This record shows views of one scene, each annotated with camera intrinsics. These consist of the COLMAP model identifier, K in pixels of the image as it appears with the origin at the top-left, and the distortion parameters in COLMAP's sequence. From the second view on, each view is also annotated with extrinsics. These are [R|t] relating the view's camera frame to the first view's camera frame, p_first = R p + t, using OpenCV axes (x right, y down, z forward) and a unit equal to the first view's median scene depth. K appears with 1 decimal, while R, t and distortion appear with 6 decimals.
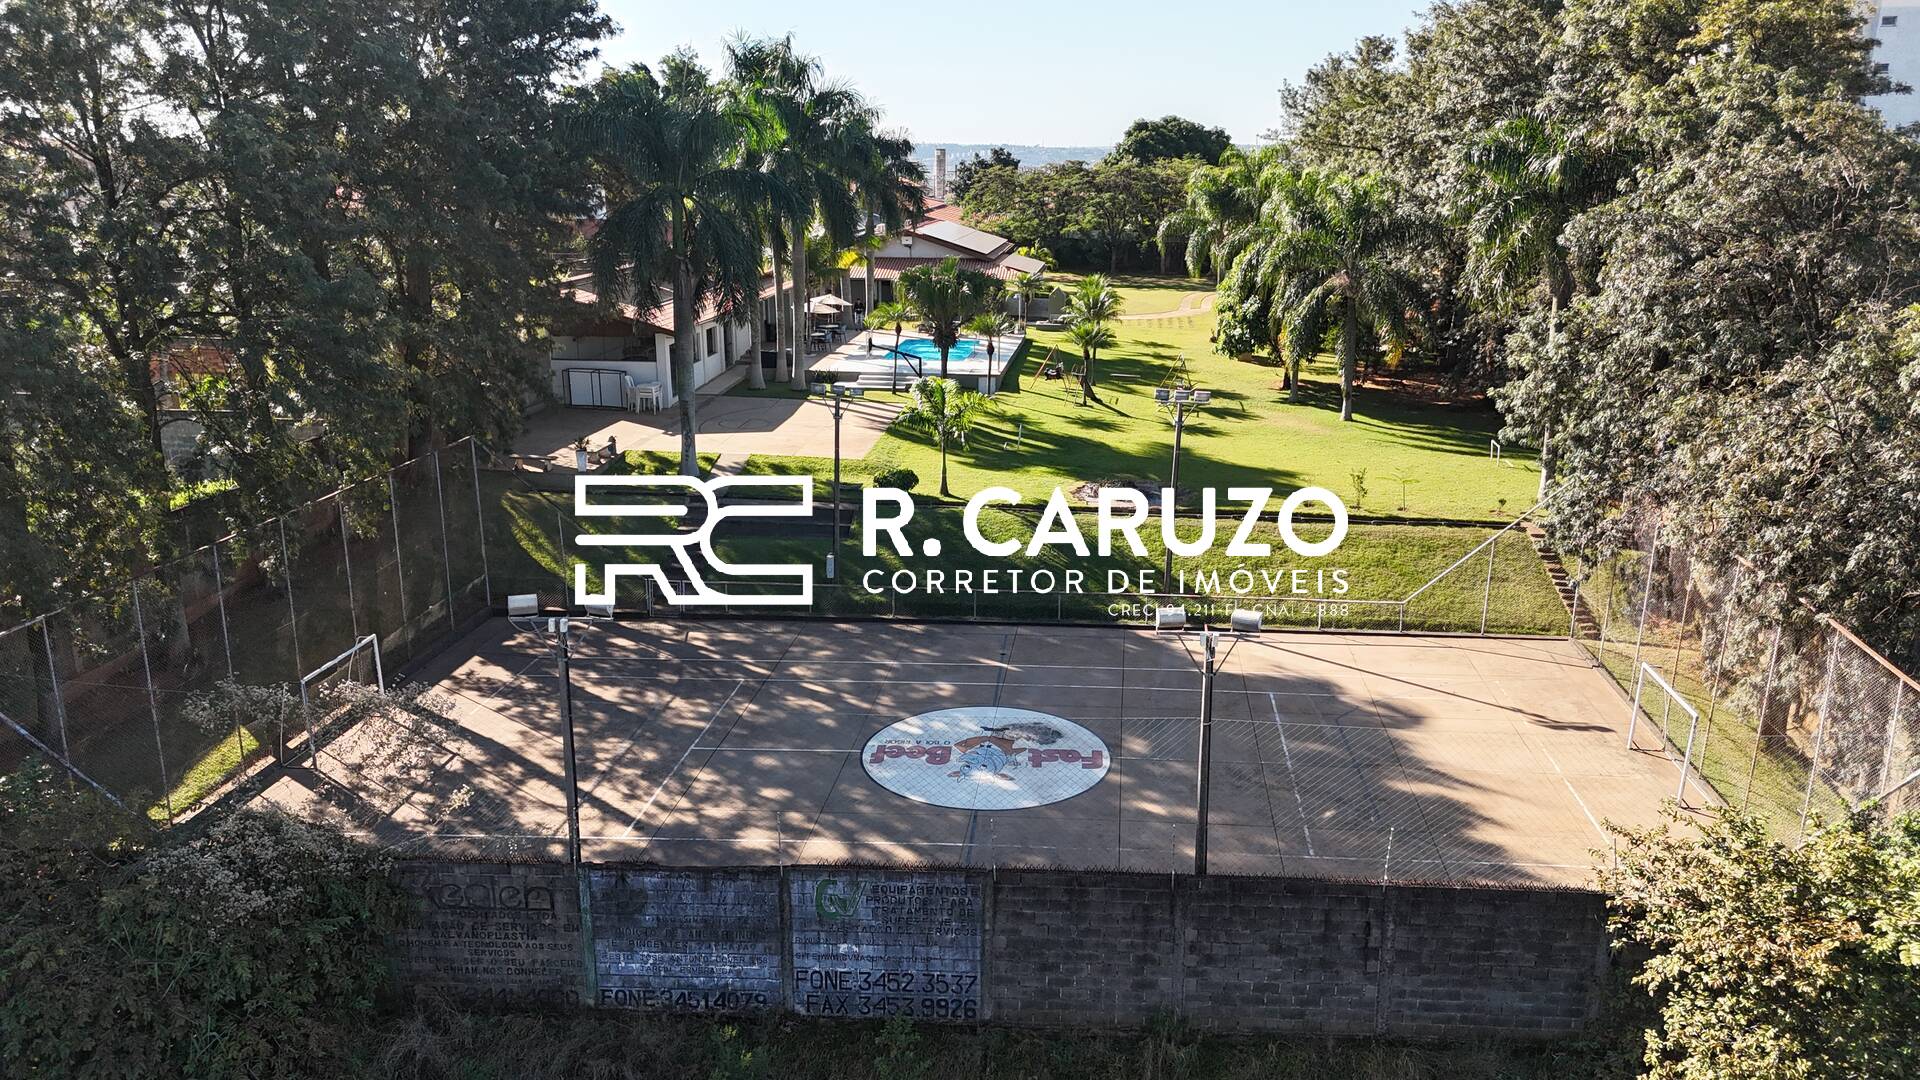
lens RADIAL K [[1422.9, 0, 971.3], [0, 1422.9, 542.5], [0, 0, 1]] dist [0.064363, -0.058448]
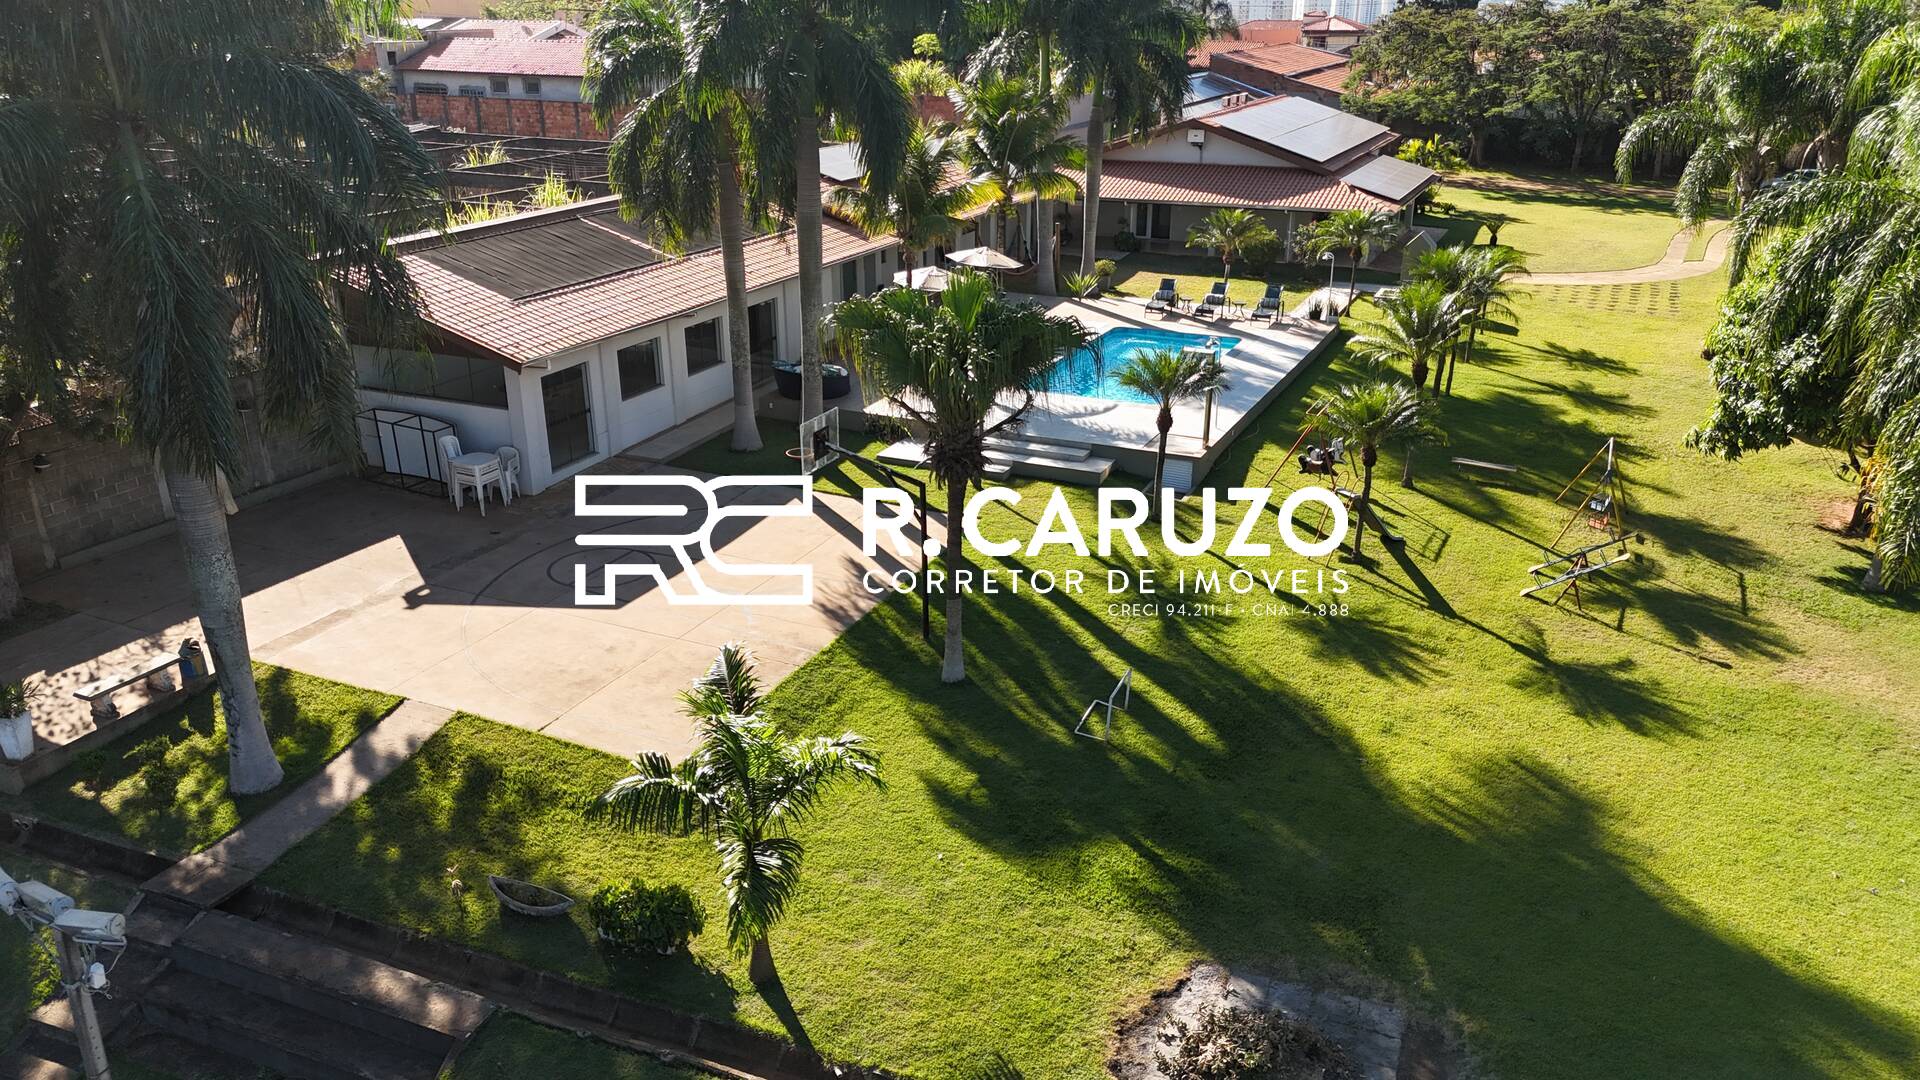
lens RADIAL K [[1422.9, 0, 971.3], [0, 1422.9, 542.5], [0, 0, 1]] dist [0.064363, -0.058448]
pose [[0.949981, 0.112849, -0.291207, 0.074131], [-0.081910, 0.989823, 0.116368, -0.114398], [0.301376, -0.086695, 0.949556, 0.407761]]
